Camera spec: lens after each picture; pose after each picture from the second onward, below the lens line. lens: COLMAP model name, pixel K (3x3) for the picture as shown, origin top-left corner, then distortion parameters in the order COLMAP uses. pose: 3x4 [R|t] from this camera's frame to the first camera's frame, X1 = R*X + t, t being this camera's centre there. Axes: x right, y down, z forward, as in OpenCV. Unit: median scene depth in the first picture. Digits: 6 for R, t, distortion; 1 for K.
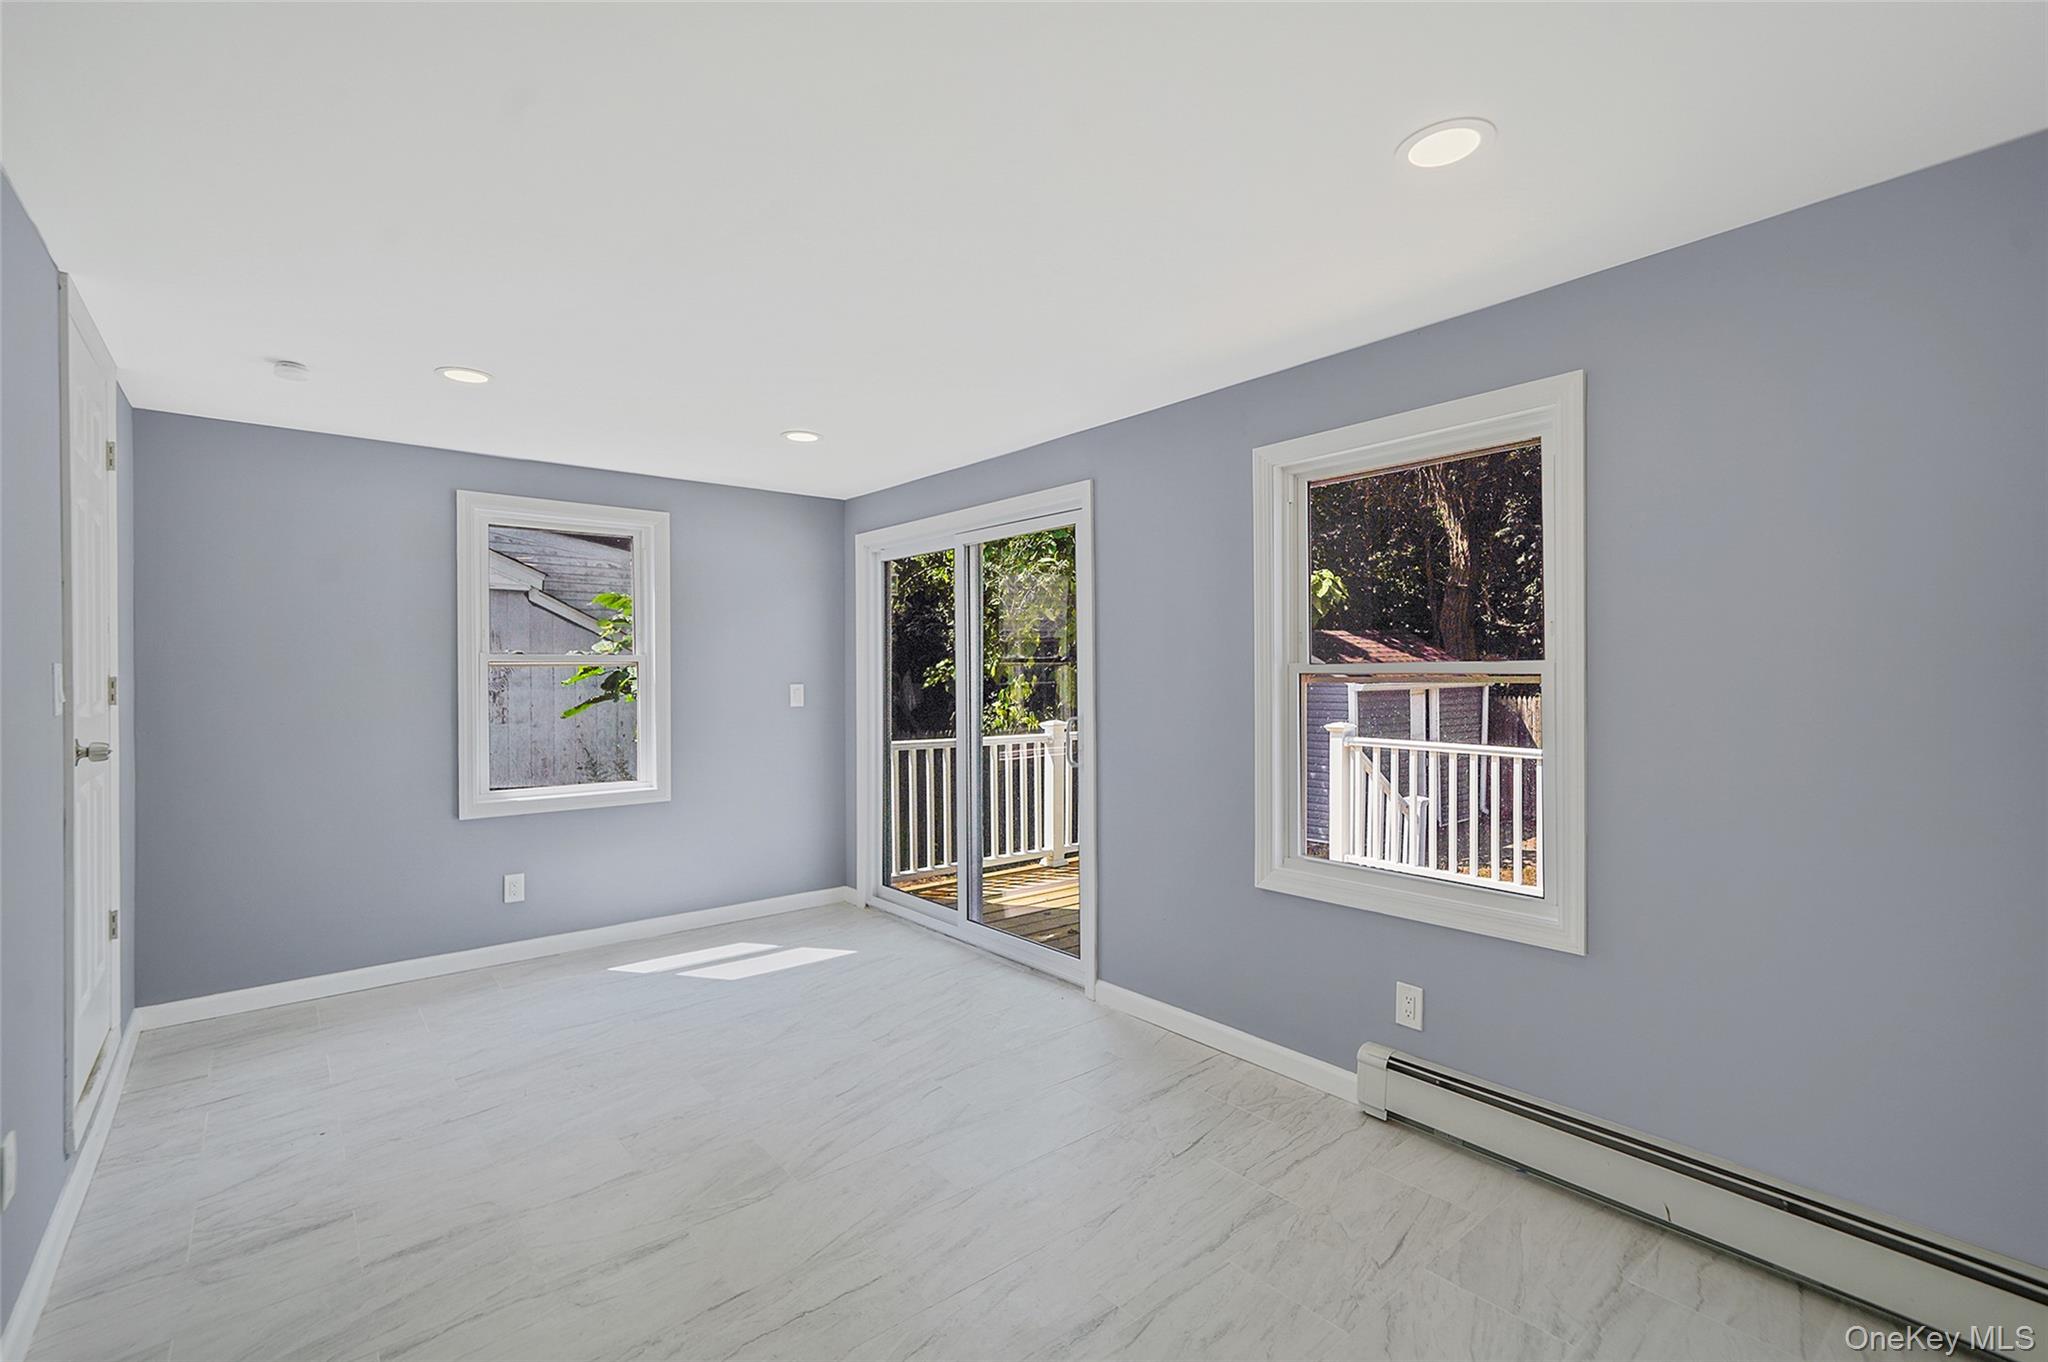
lens RADIAL K [[904.3, 0, 1024.4], [0, 904.3, 671.8], [0, 0, 1]] dist [0.000620, 0.000175]
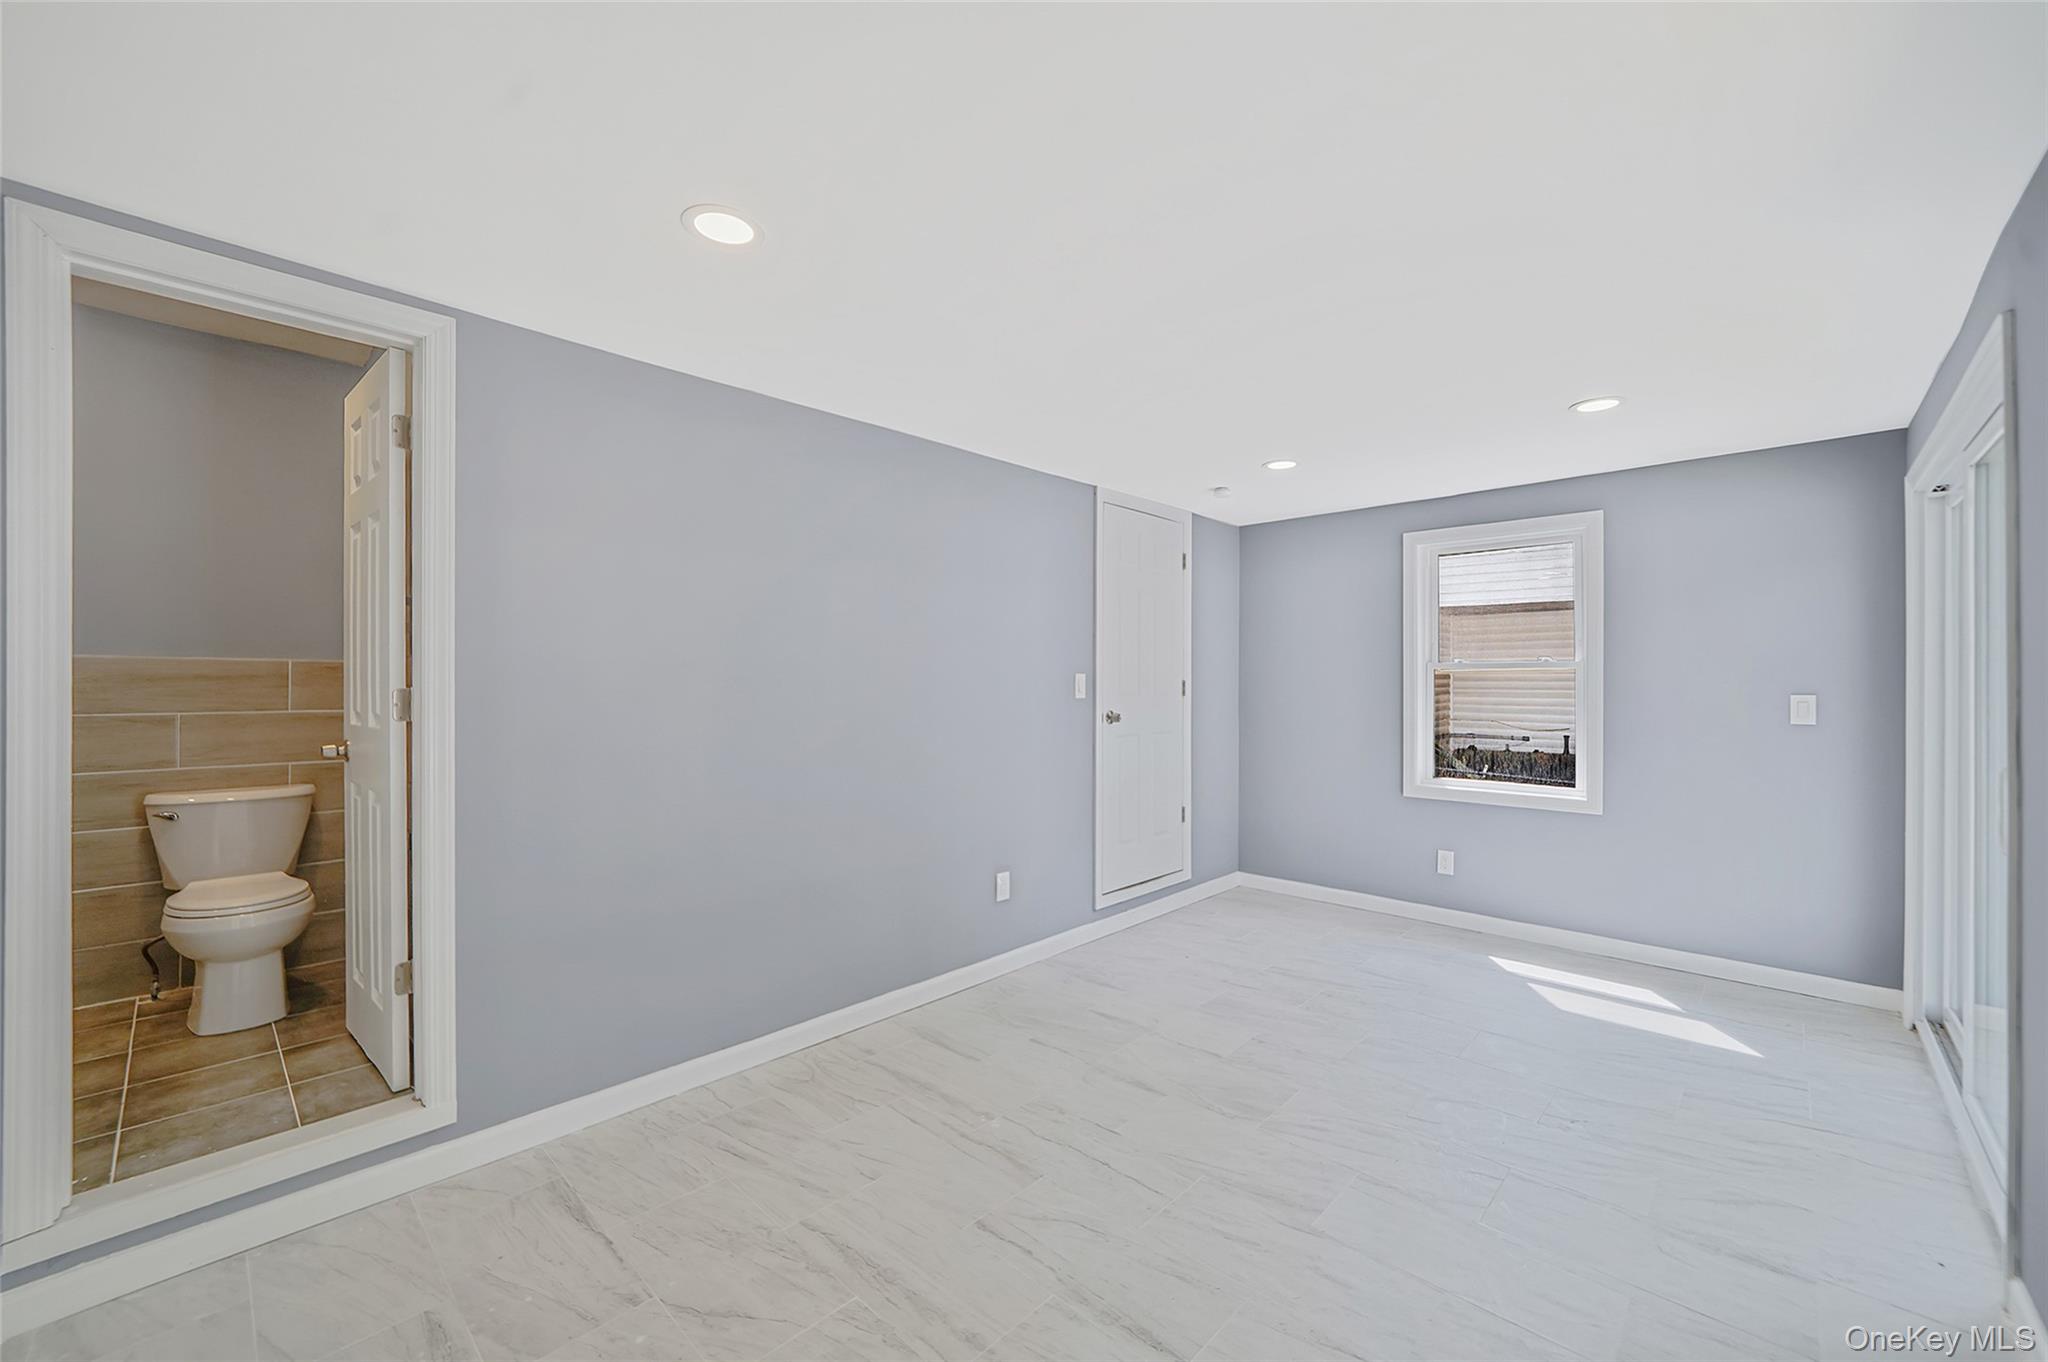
lens RADIAL K [[801.2, 0, 1028.2], [0, 801.2, 678.7], [0, 0, 1]] dist [-0.001176, -0.000152]
pose [[0.123849, -0.000298, -0.992301, 0.401431], [-0.003296, 0.999994, -0.000712, 0.003566], [0.992296, 0.003359, 0.123847, 0.334599]]
